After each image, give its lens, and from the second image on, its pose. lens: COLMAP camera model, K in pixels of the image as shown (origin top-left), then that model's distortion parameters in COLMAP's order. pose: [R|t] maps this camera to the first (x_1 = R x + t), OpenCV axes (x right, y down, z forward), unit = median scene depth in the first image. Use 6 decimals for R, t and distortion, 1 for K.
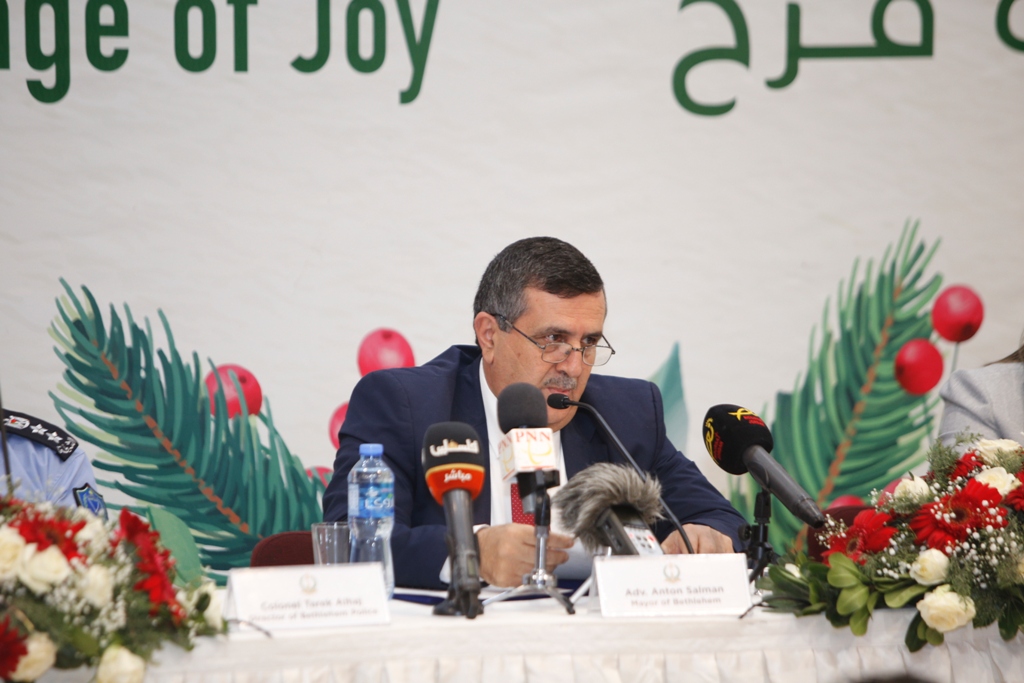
lens RADIAL K [[5609.8, 0, 512.4], [0, 5609.8, 405.3], [0, 0, 1]] dist [1.618275, 4.617874]
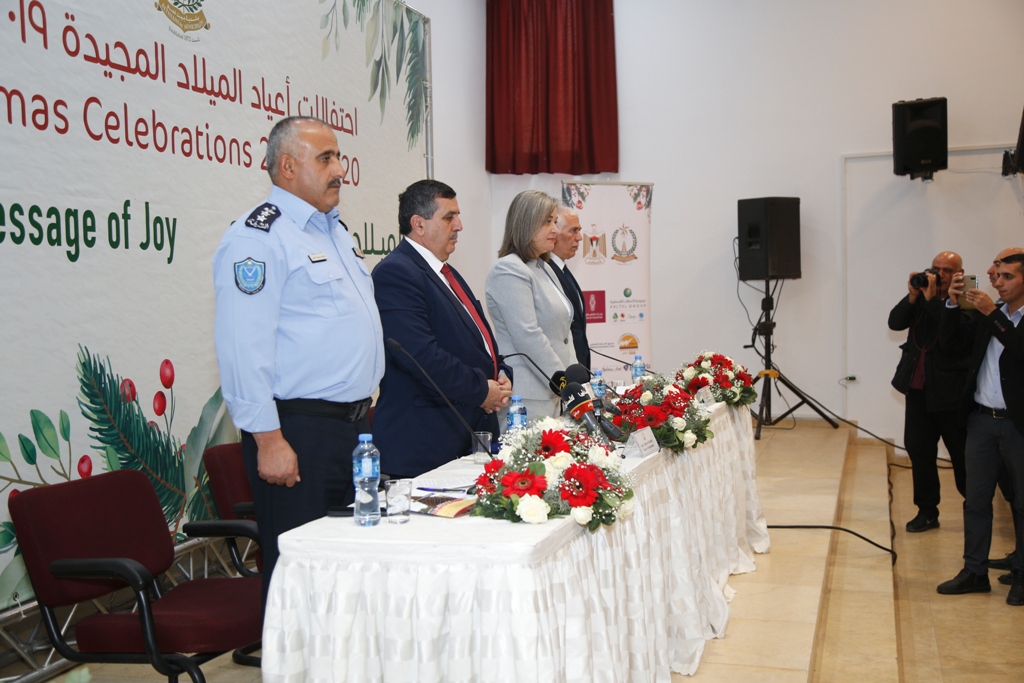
lens RADIAL K [[1276.5, 0, 509.1], [0, 1276.5, 349.5], [0, 0, 1]] dist [0.100210, 0.102123]
pose [[0.610880, -0.050209, 0.790130, -0.364851], [0.065015, 0.997798, 0.013140, -0.015899], [-0.789049, 0.043344, 0.612799, 0.573374]]
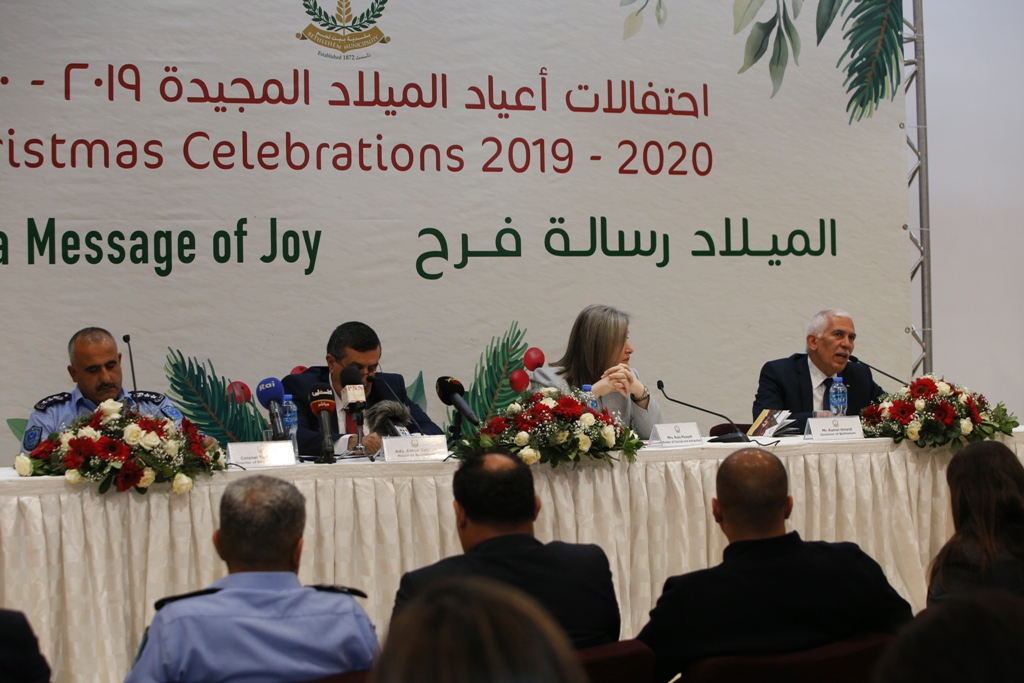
lens RADIAL K [[2106.4, 0, 508.7], [0, 2106.4, 358.7], [0, 0, 1]] dist [-0.336985, 0.308632]
pose [[0.997837, -0.021117, 0.062252, 0.010945], [0.024517, 0.998220, -0.054366, 0.035454], [-0.060993, 0.055775, 0.996579, 0.090557]]
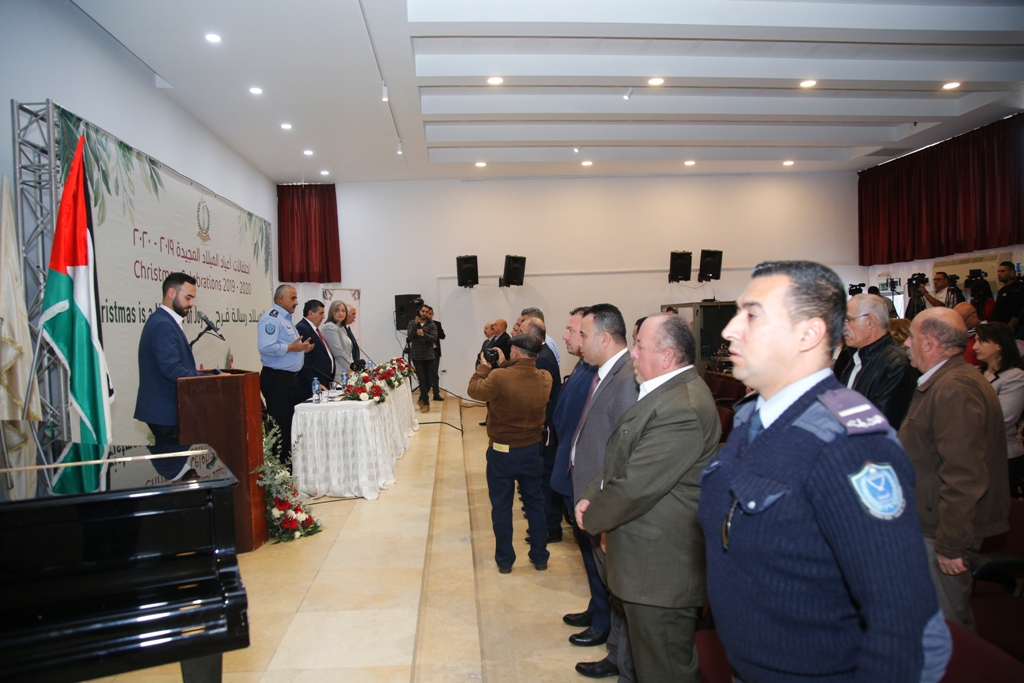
lens RADIAL K [[722.1, 0, 512.1], [0, 722.1, 353.3], [0, 0, 1]] dist [-0.129782, 0.096265]
pose [[0.292215, -0.046636, 0.955215, -0.688387], [0.088140, 0.995873, 0.021657, -0.012245], [-0.952282, 0.077864, 0.295120, 0.446230]]
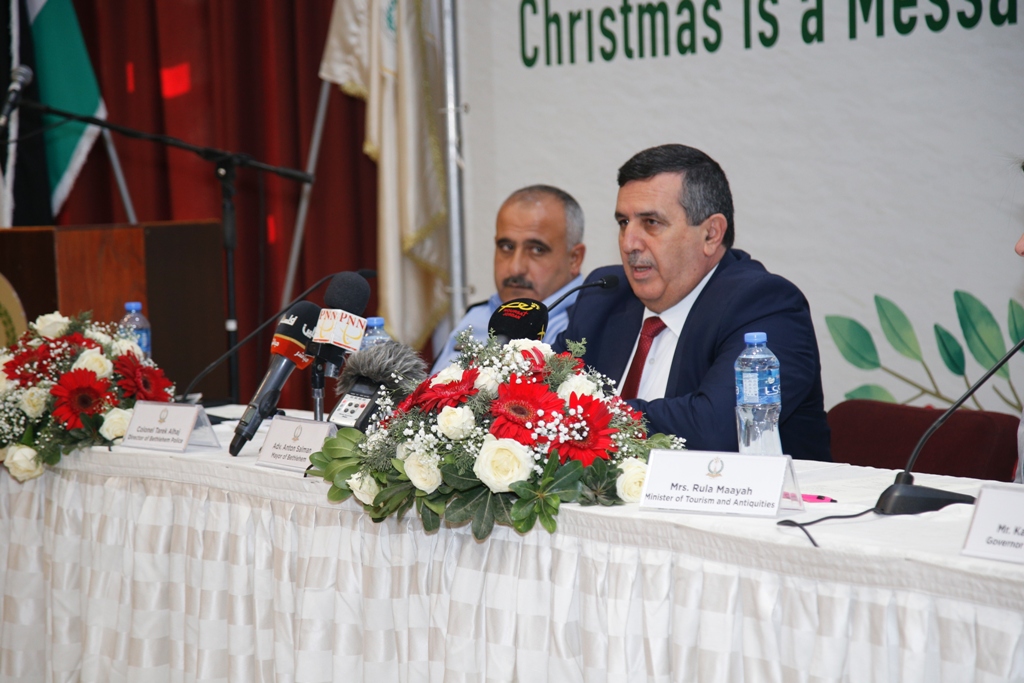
lens RADIAL K [[2849.8, 0, 512.0], [0, 2849.8, 341.5], [0, 0, 1]] dist [0.720936, 0.179183]
pose [[0.241638, 0.051923, -0.968976, 0.511325], [-0.027574, 0.998532, 0.046631, -0.015782], [0.969975, 0.015451, 0.242715, 0.731580]]
